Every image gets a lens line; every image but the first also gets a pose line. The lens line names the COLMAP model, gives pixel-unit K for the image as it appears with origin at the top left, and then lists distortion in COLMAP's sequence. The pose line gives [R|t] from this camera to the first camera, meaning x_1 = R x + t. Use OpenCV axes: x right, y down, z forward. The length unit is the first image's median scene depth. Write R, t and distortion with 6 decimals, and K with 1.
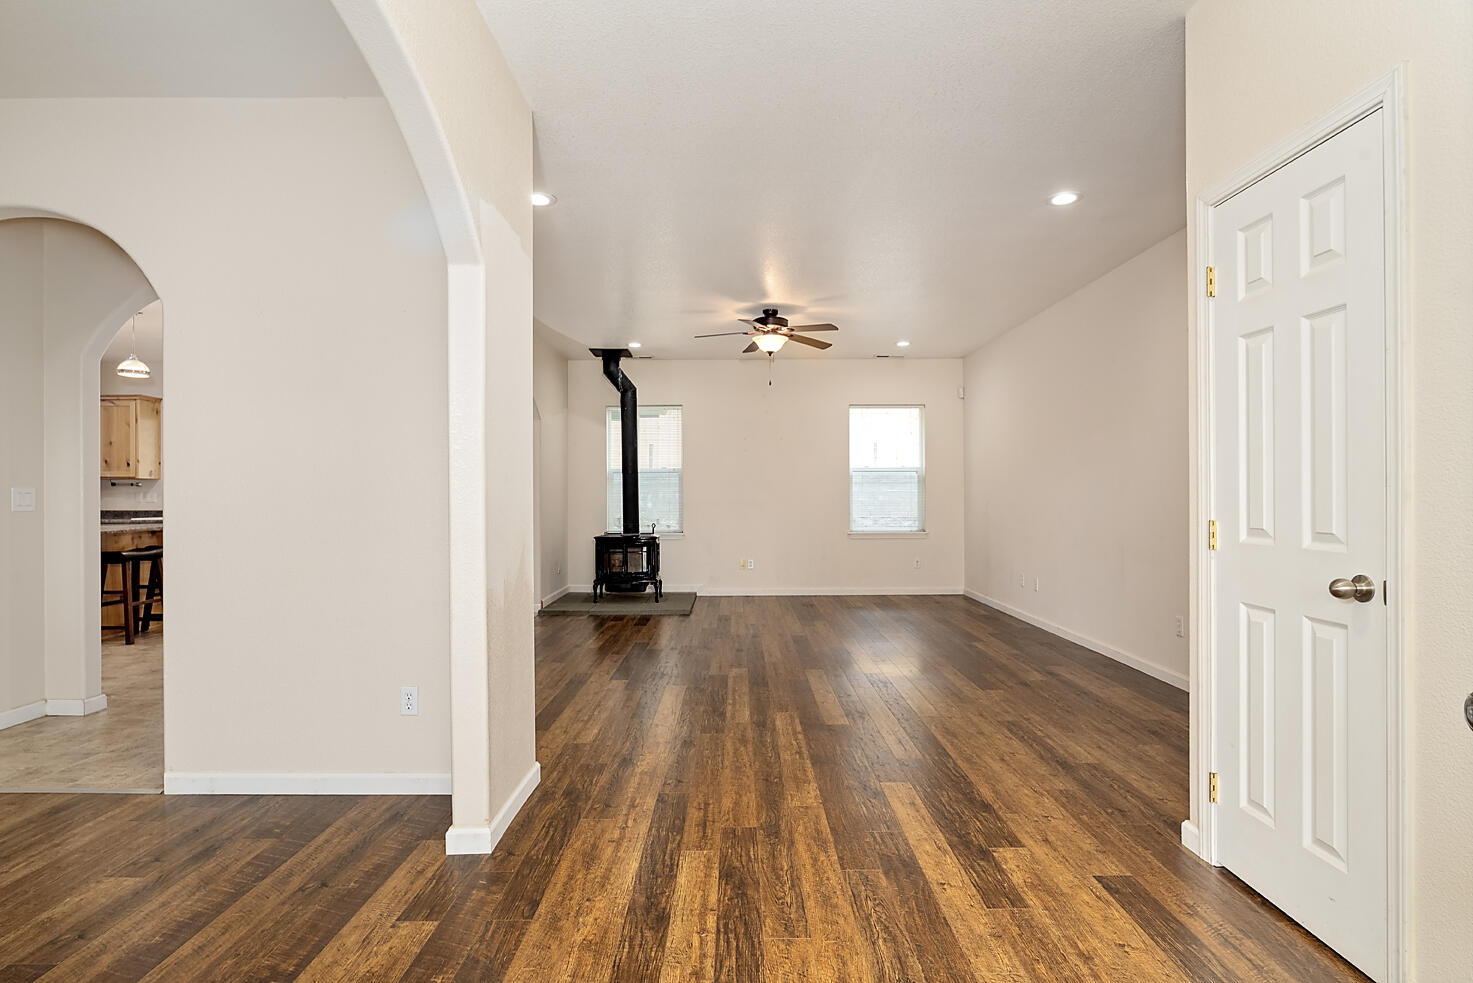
lens RADIAL K [[723.0, 0, 743.7], [0, 723.0, 487.5], [0, 0, 1]] dist [-0.014753, 0.001582]
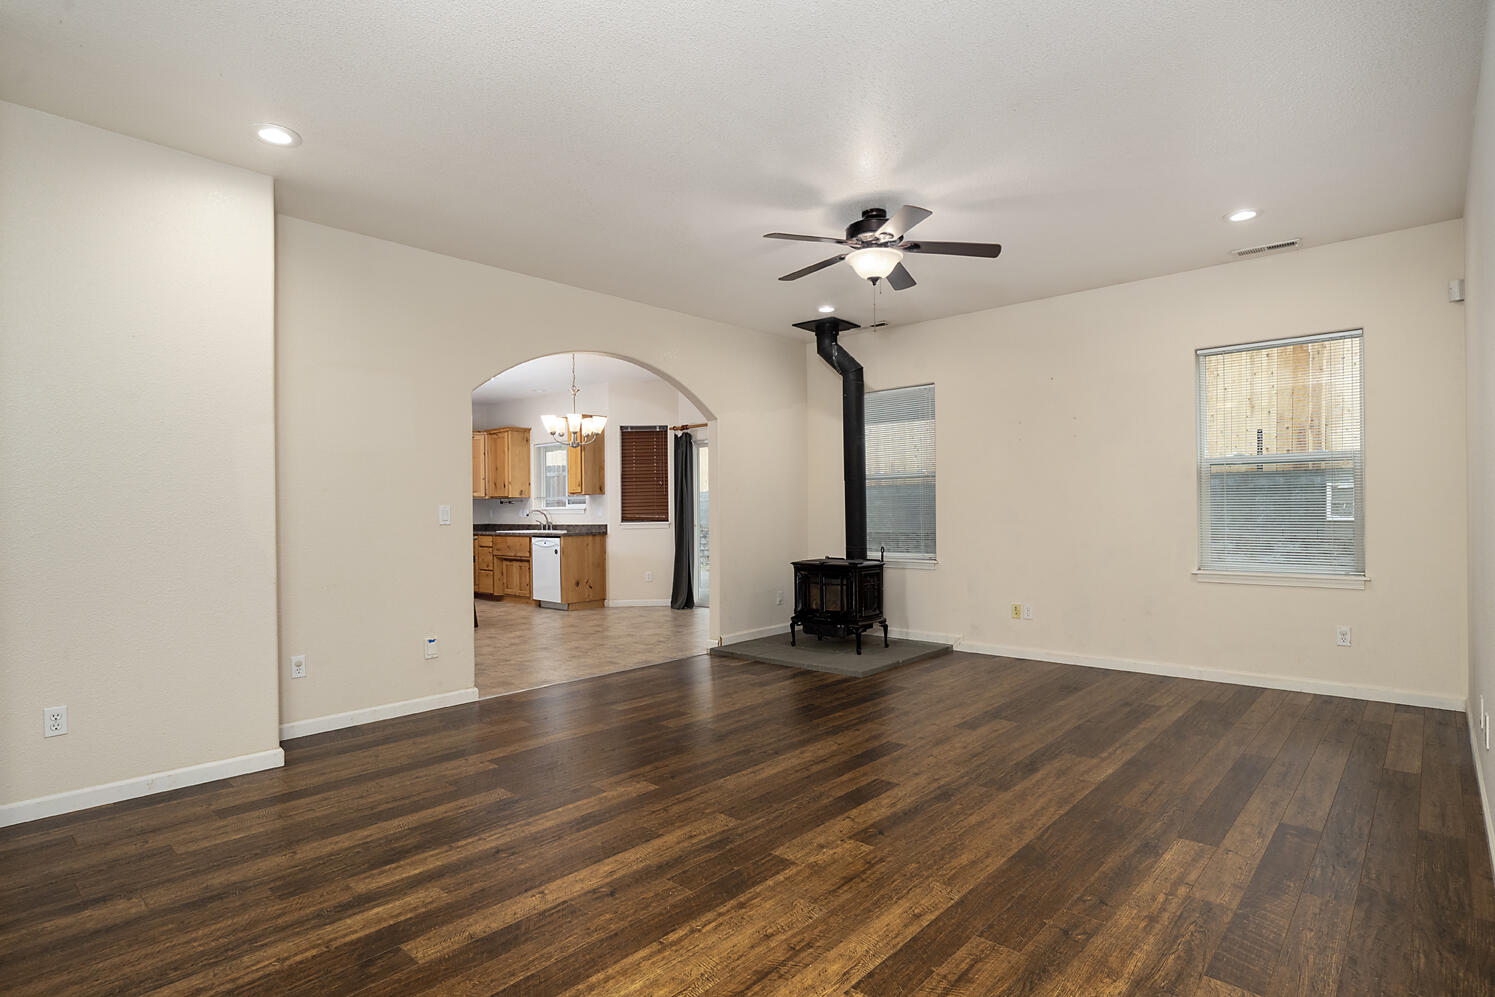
lens RADIAL K [[756.3, 0, 796.7], [0, 756.3, 510.1], [0, 0, 1]] dist [-0.002616, 0.000417]
pose [[0.762431, -0.005830, -0.647043, 0.318631], [0.010493, 0.999939, 0.003354, 0.008695], [0.646984, -0.009346, 0.762446, 0.361749]]
